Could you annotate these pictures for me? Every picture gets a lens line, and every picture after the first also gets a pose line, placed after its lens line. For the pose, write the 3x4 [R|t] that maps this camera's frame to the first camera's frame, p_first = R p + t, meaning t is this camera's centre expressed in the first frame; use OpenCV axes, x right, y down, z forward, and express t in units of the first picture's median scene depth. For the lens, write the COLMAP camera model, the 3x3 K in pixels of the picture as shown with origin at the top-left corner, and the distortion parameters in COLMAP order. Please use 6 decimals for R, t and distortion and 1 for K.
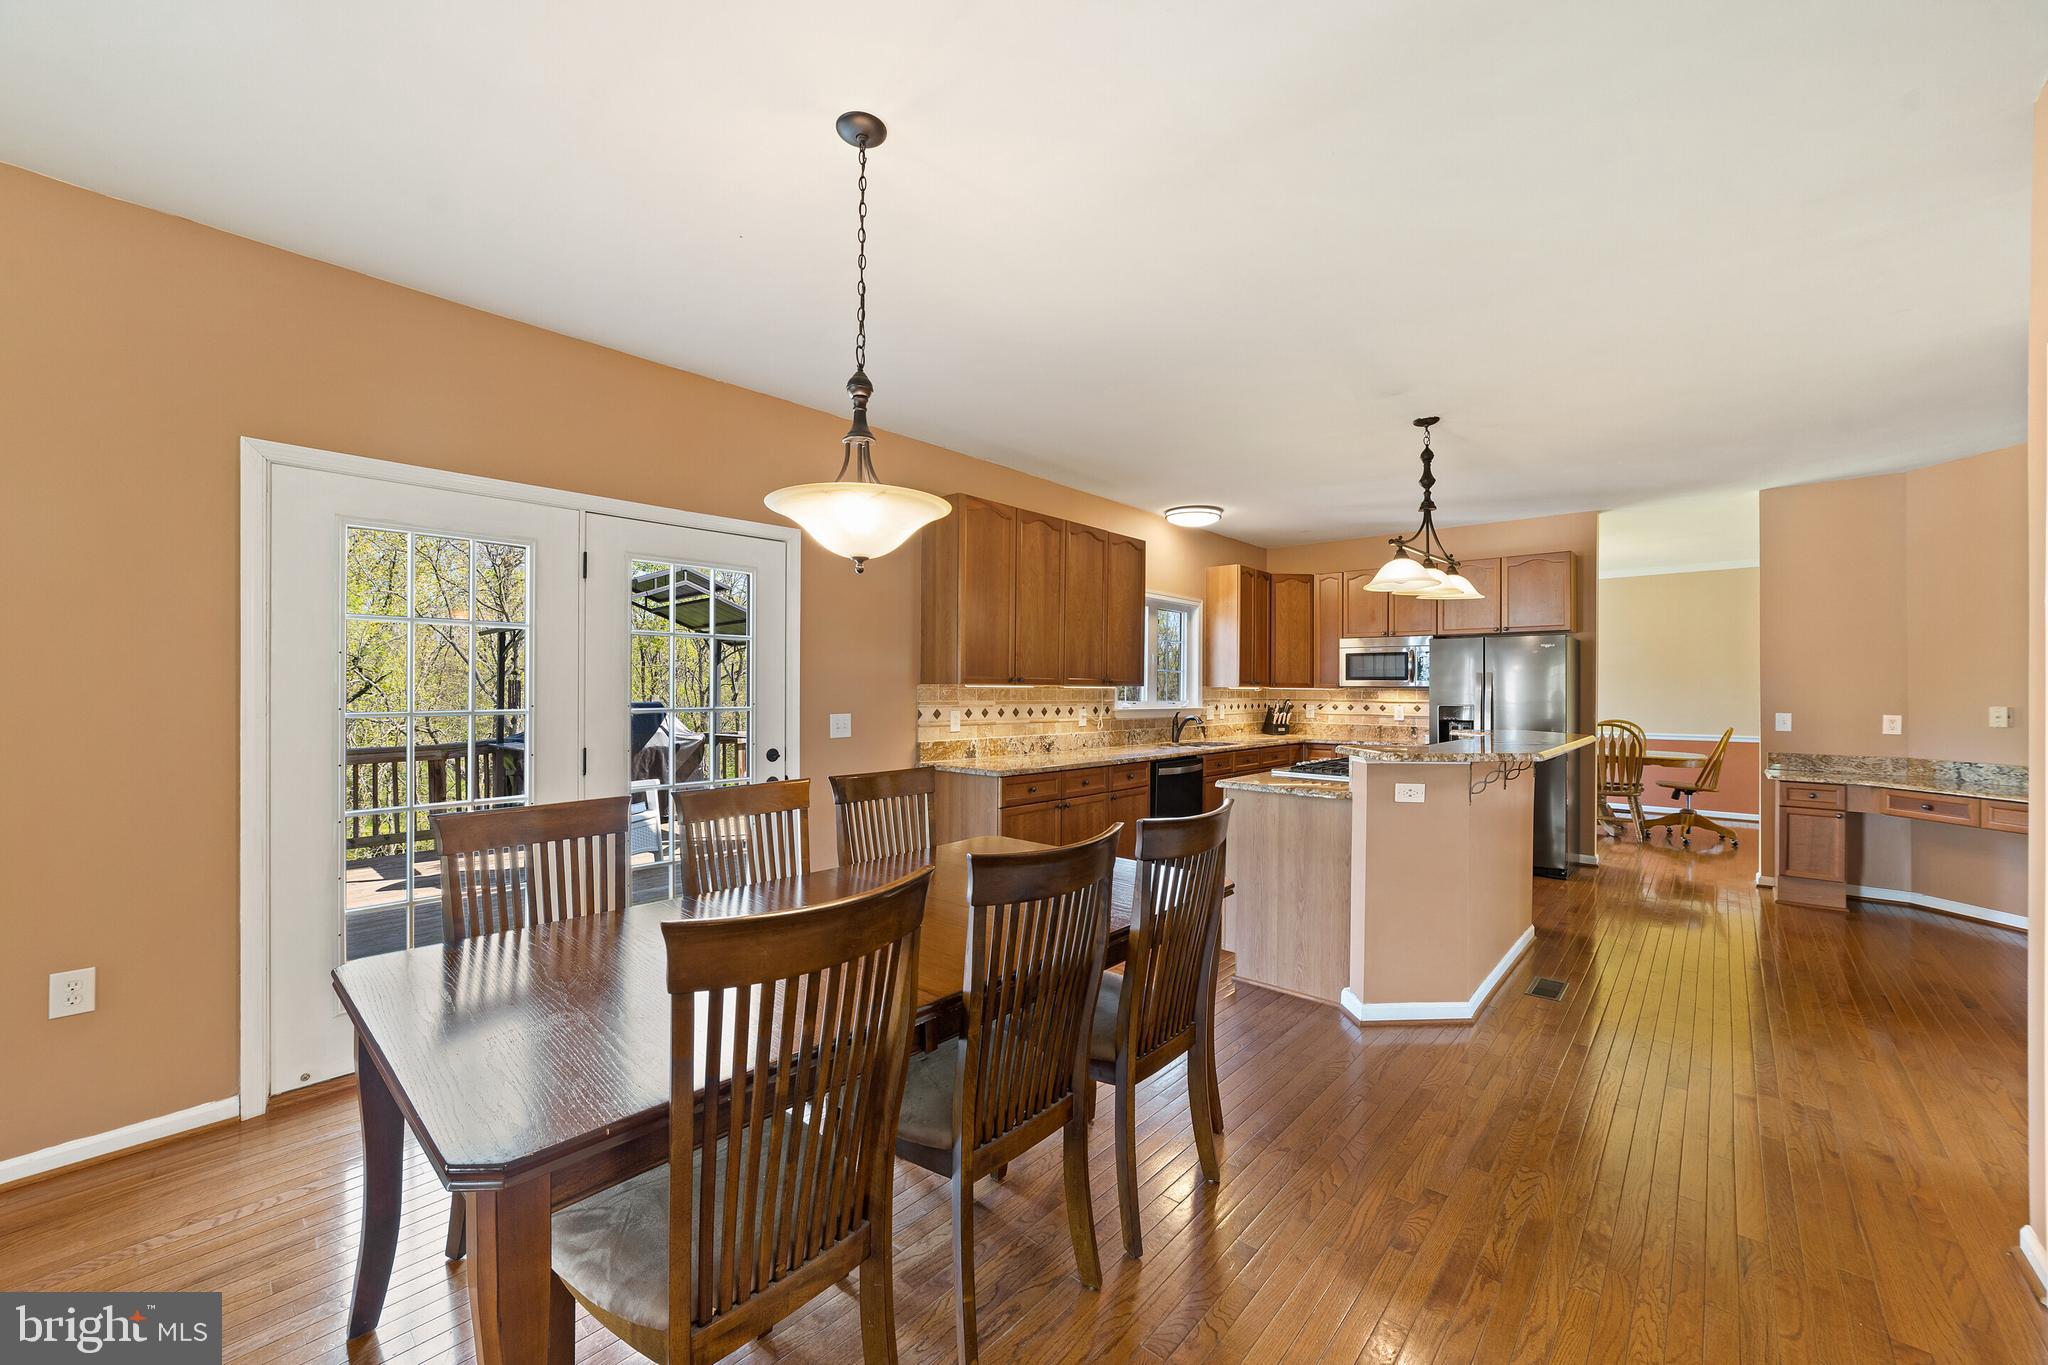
lens RADIAL K [[787.5, 0, 1010.9], [0, 787.5, 686.8], [0, 0, 1]] dist [-0.014035, 0.004386]
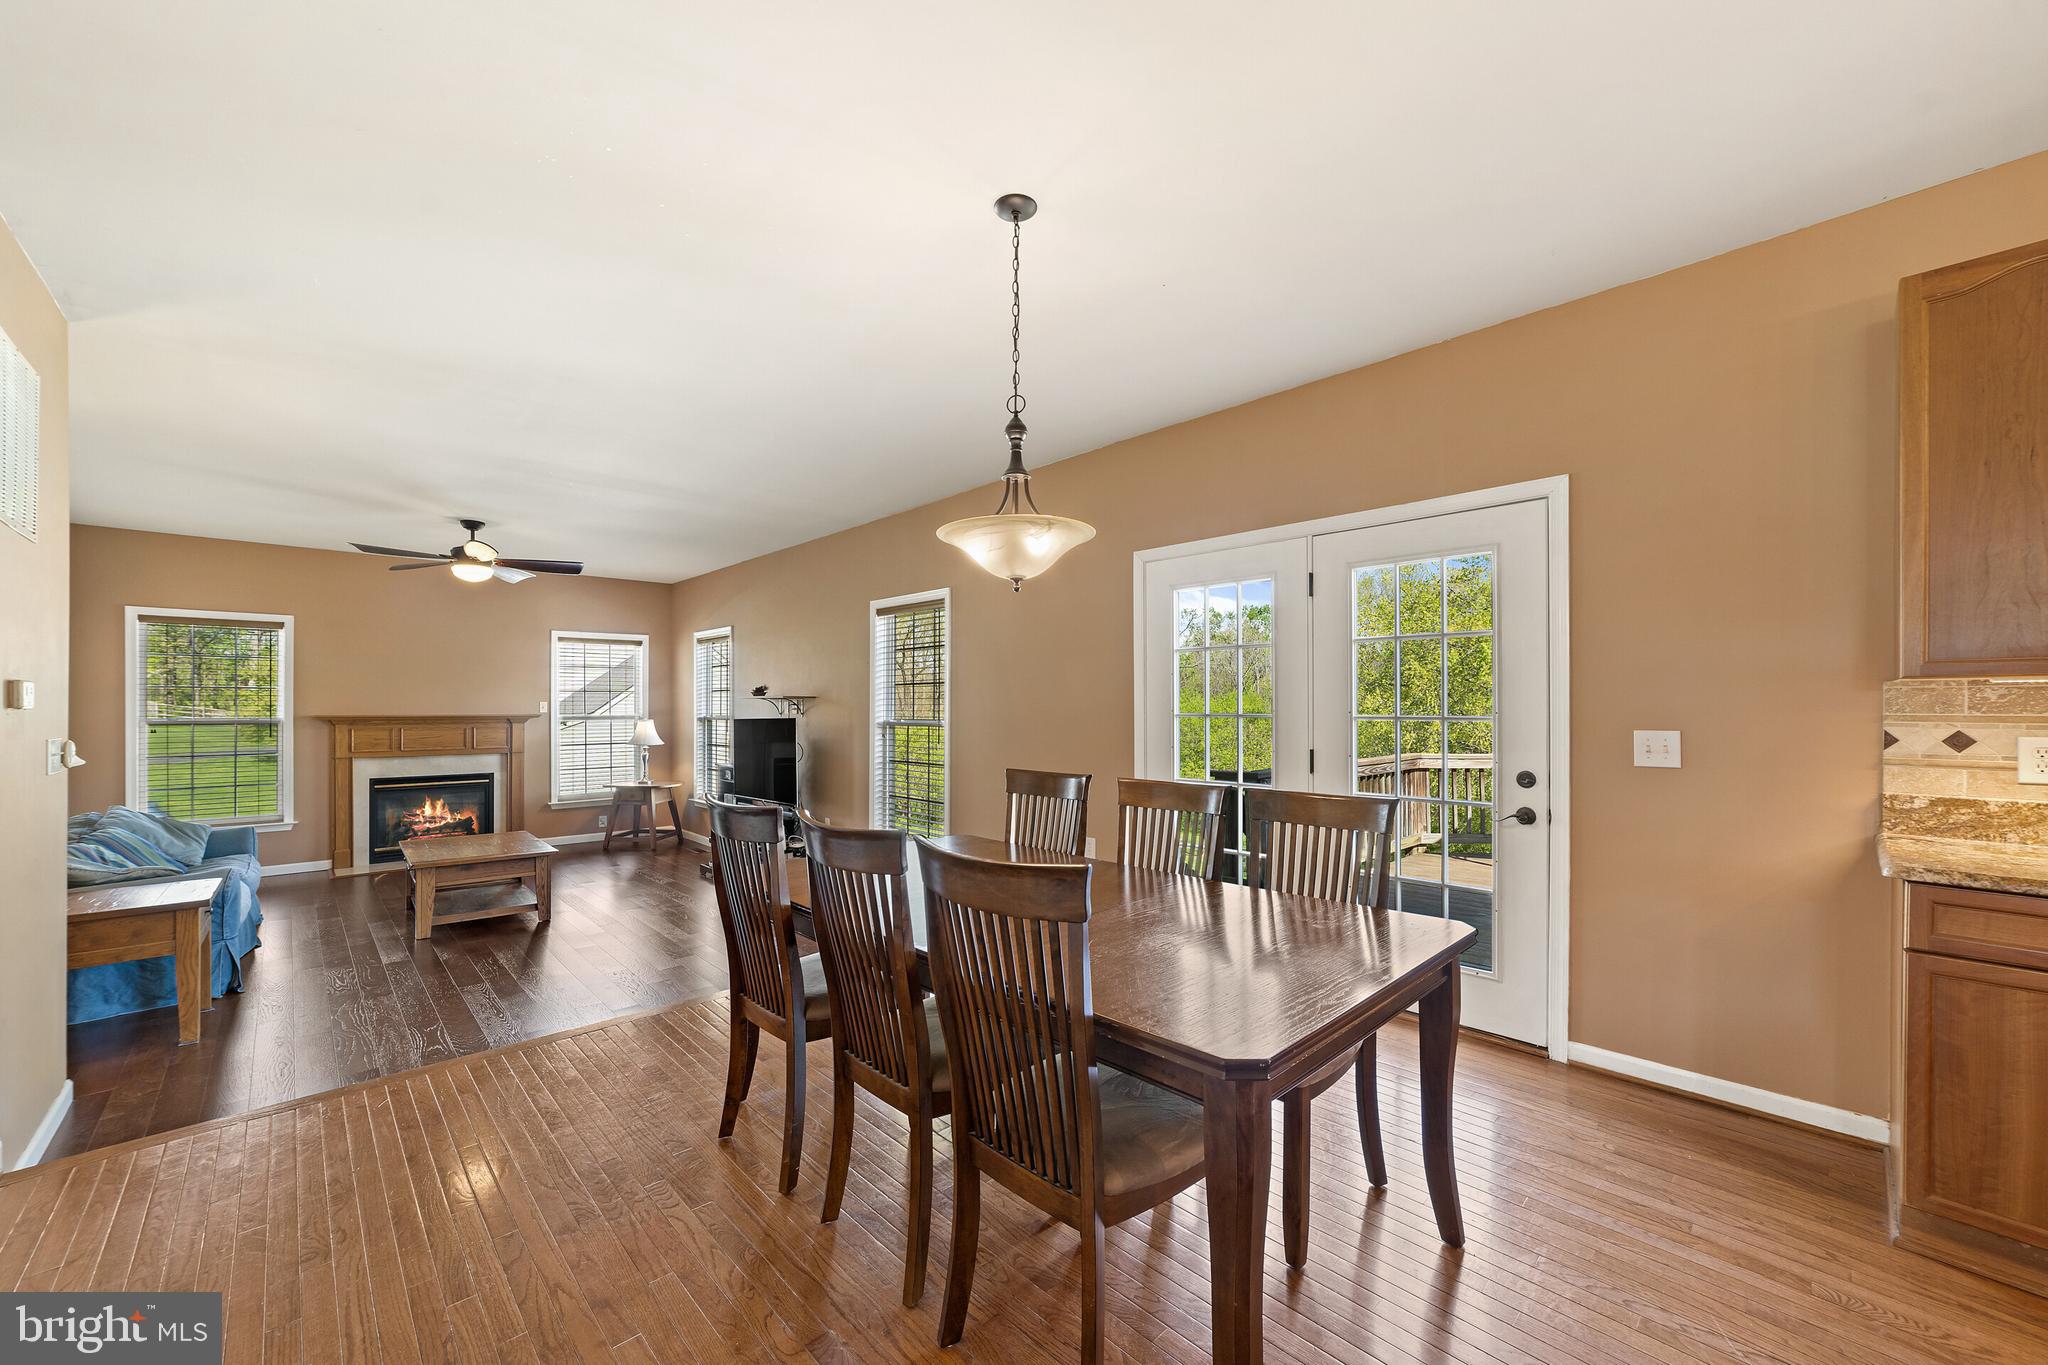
lens RADIAL K [[787.5, 0, 1036.3], [0, 787.5, 701.2], [0, 0, 1]] dist [-0.014035, 0.004386]
pose [[-0.061055, -0.005197, -0.998121, 0.353204], [0.006354, 0.999964, -0.005595, 0.008368], [0.998114, -0.006684, -0.061020, 0.402666]]
